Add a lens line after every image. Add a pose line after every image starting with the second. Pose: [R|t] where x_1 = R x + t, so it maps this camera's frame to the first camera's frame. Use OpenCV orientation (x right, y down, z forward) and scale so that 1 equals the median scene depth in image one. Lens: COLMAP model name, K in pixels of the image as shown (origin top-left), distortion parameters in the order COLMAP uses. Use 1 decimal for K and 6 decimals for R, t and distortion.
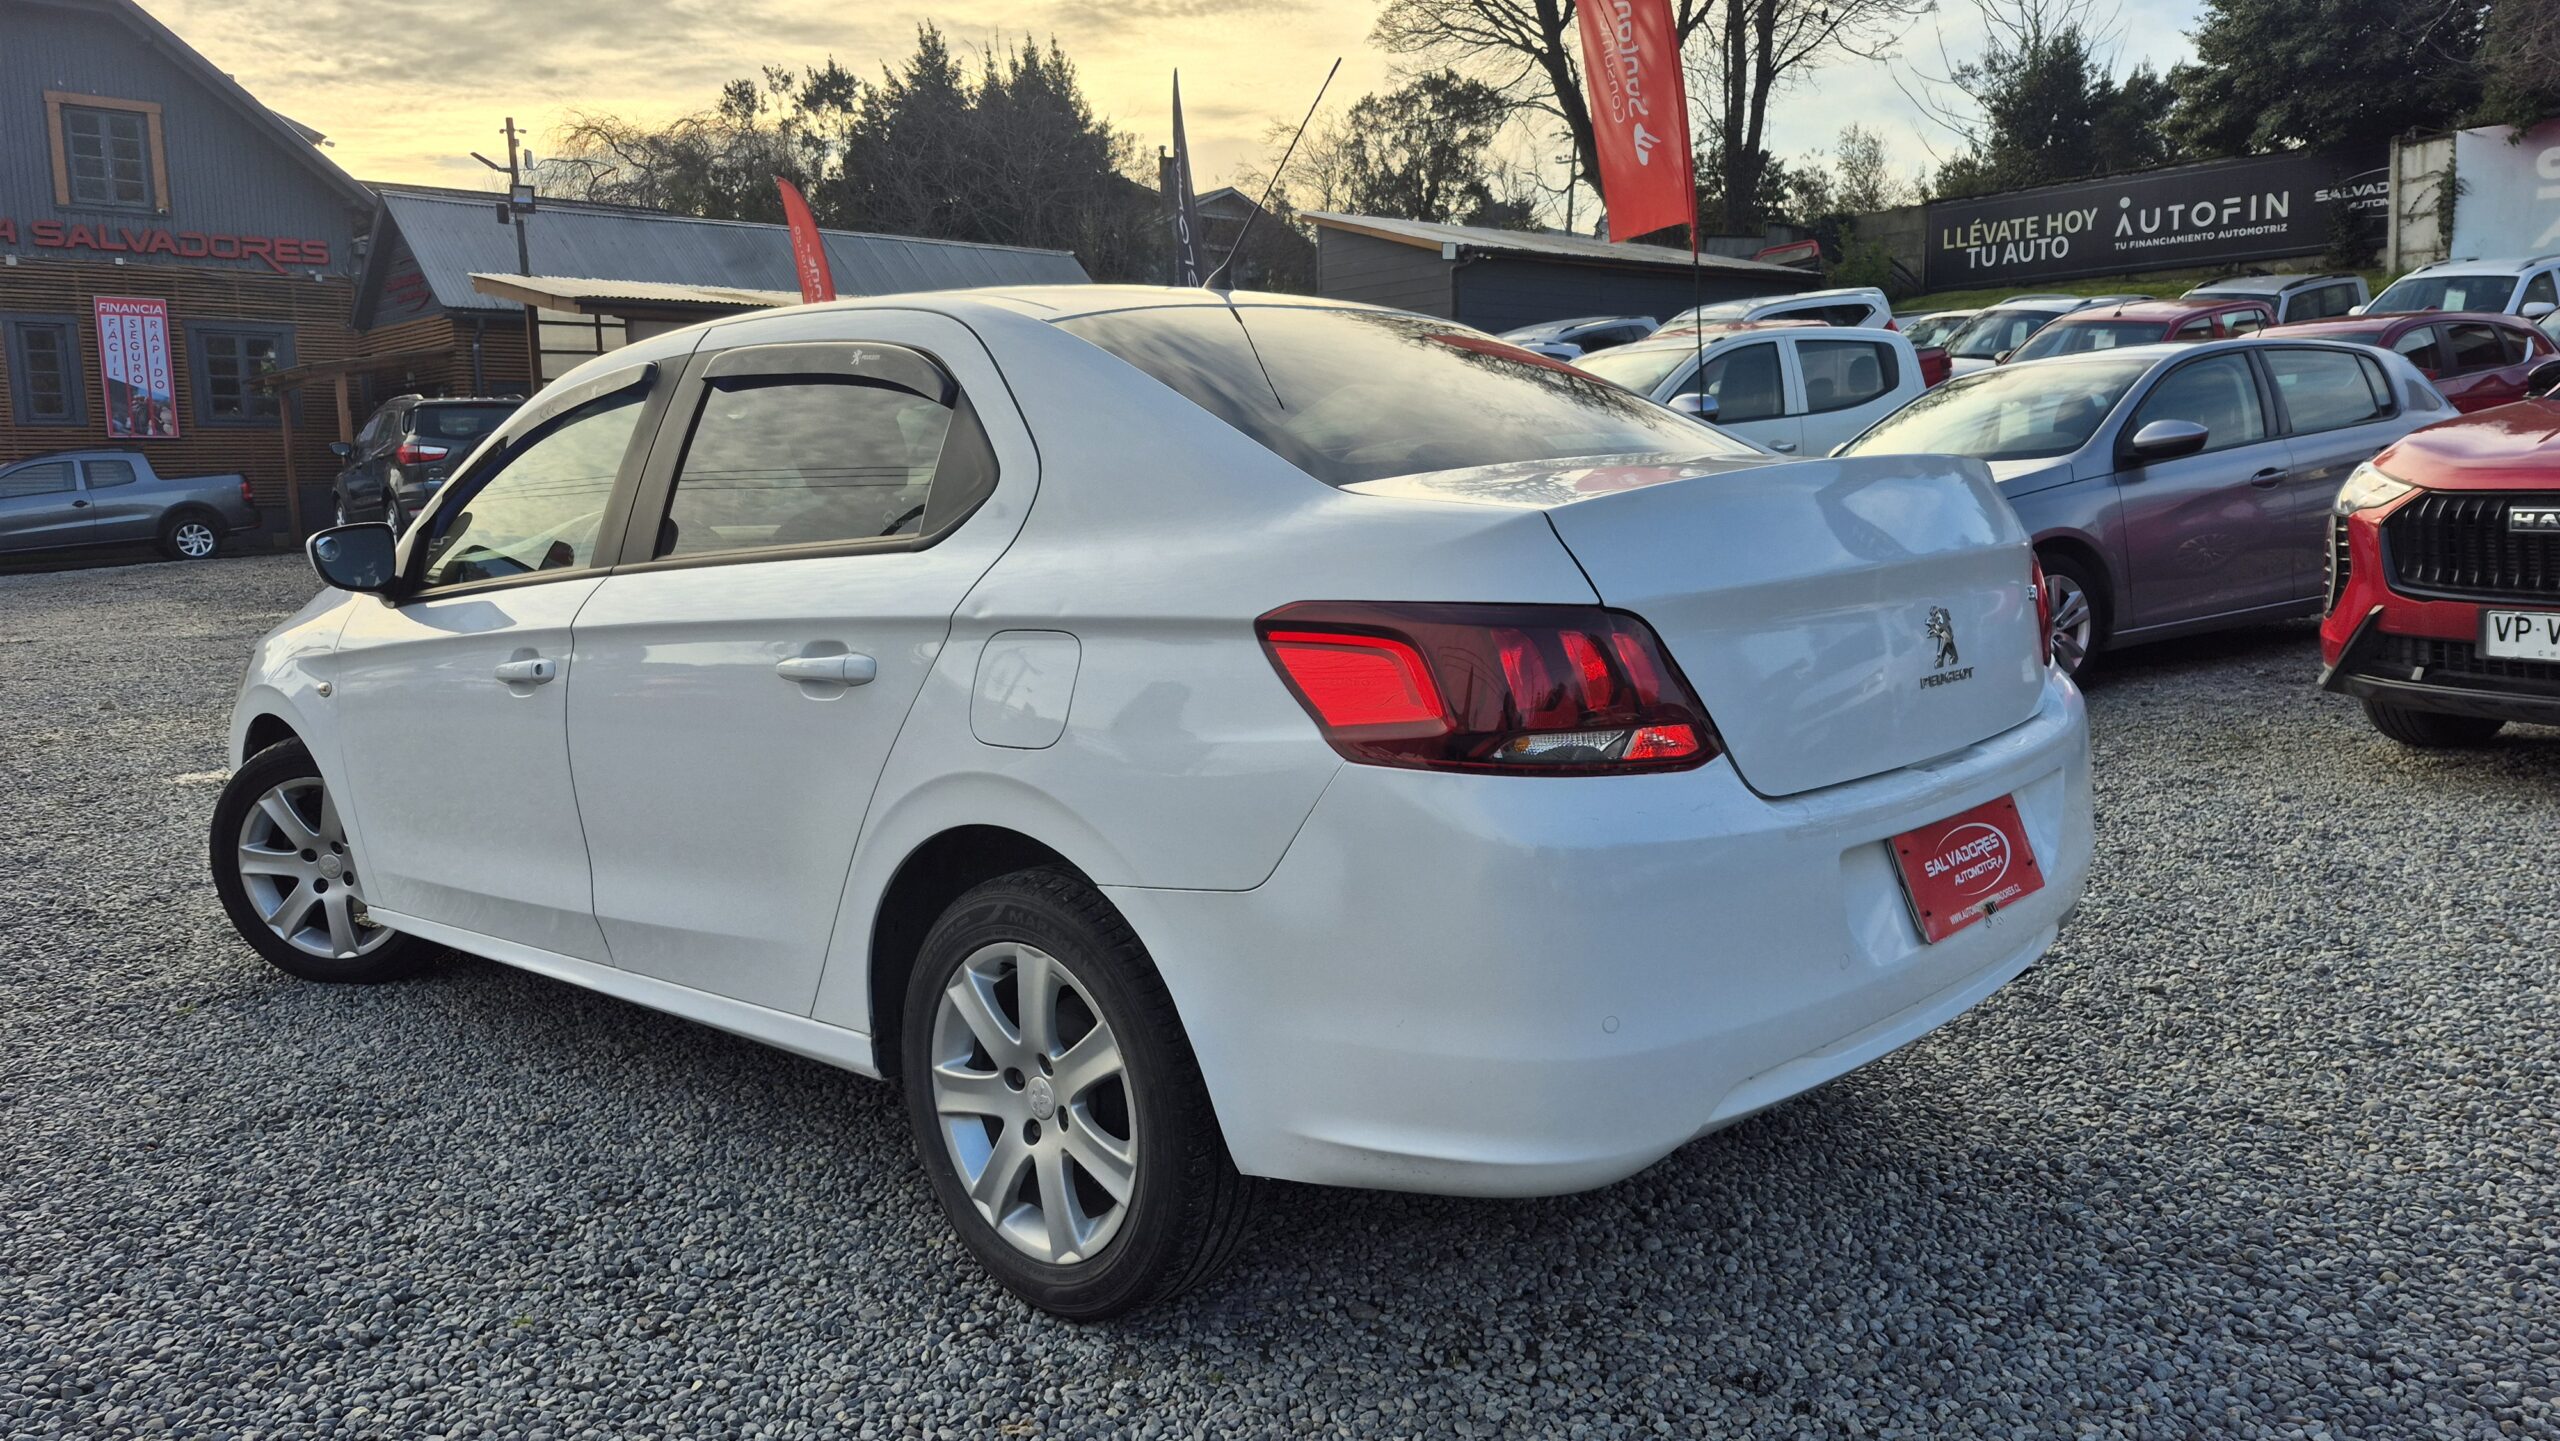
lens RADIAL K [[1785.0, 0, 1276.6], [0, 1785.0, 779.9], [0, 0, 1]] dist [0.075088, -0.080350]
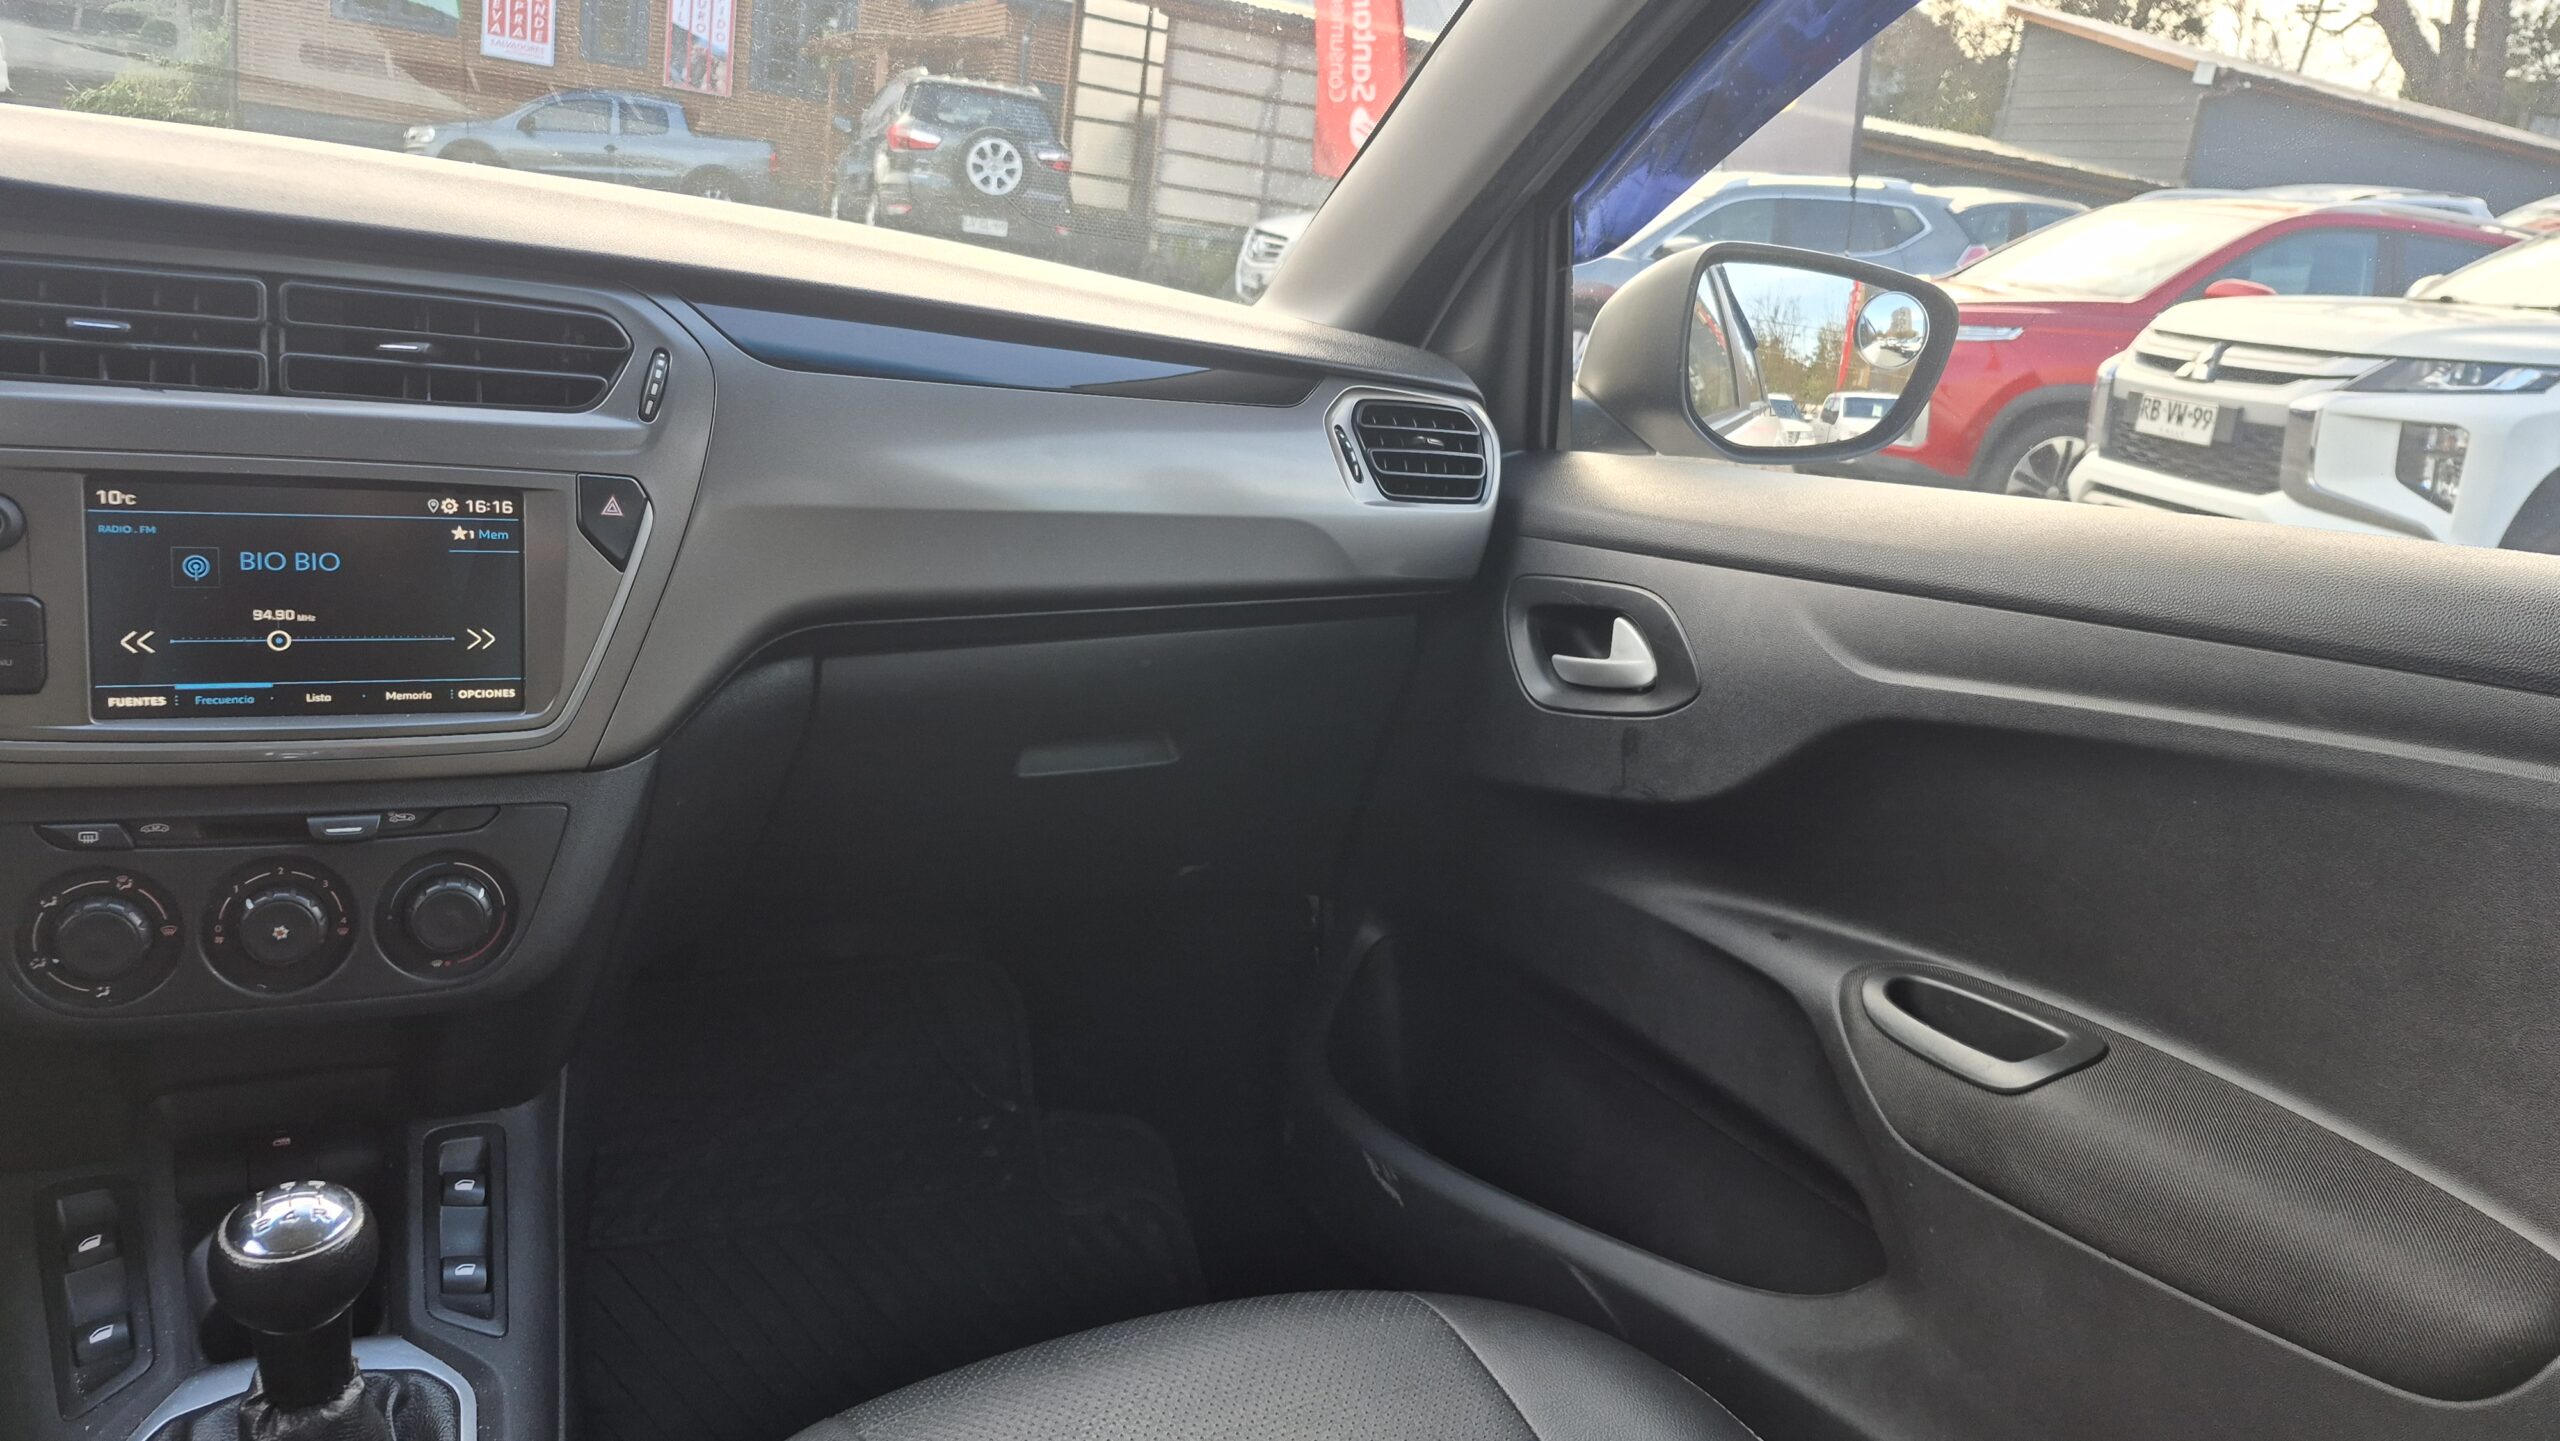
lens RADIAL K [[1785.0, 0, 1292.3], [0, 1785.0, 696.8], [0, 0, 1]] dist [0.075088, -0.080350]
pose [[0.945589, 0.219153, -0.240487, -0.027915], [-0.204722, 0.975230, 0.083756, -0.021557], [0.252886, -0.029966, 0.967032, 0.147006]]
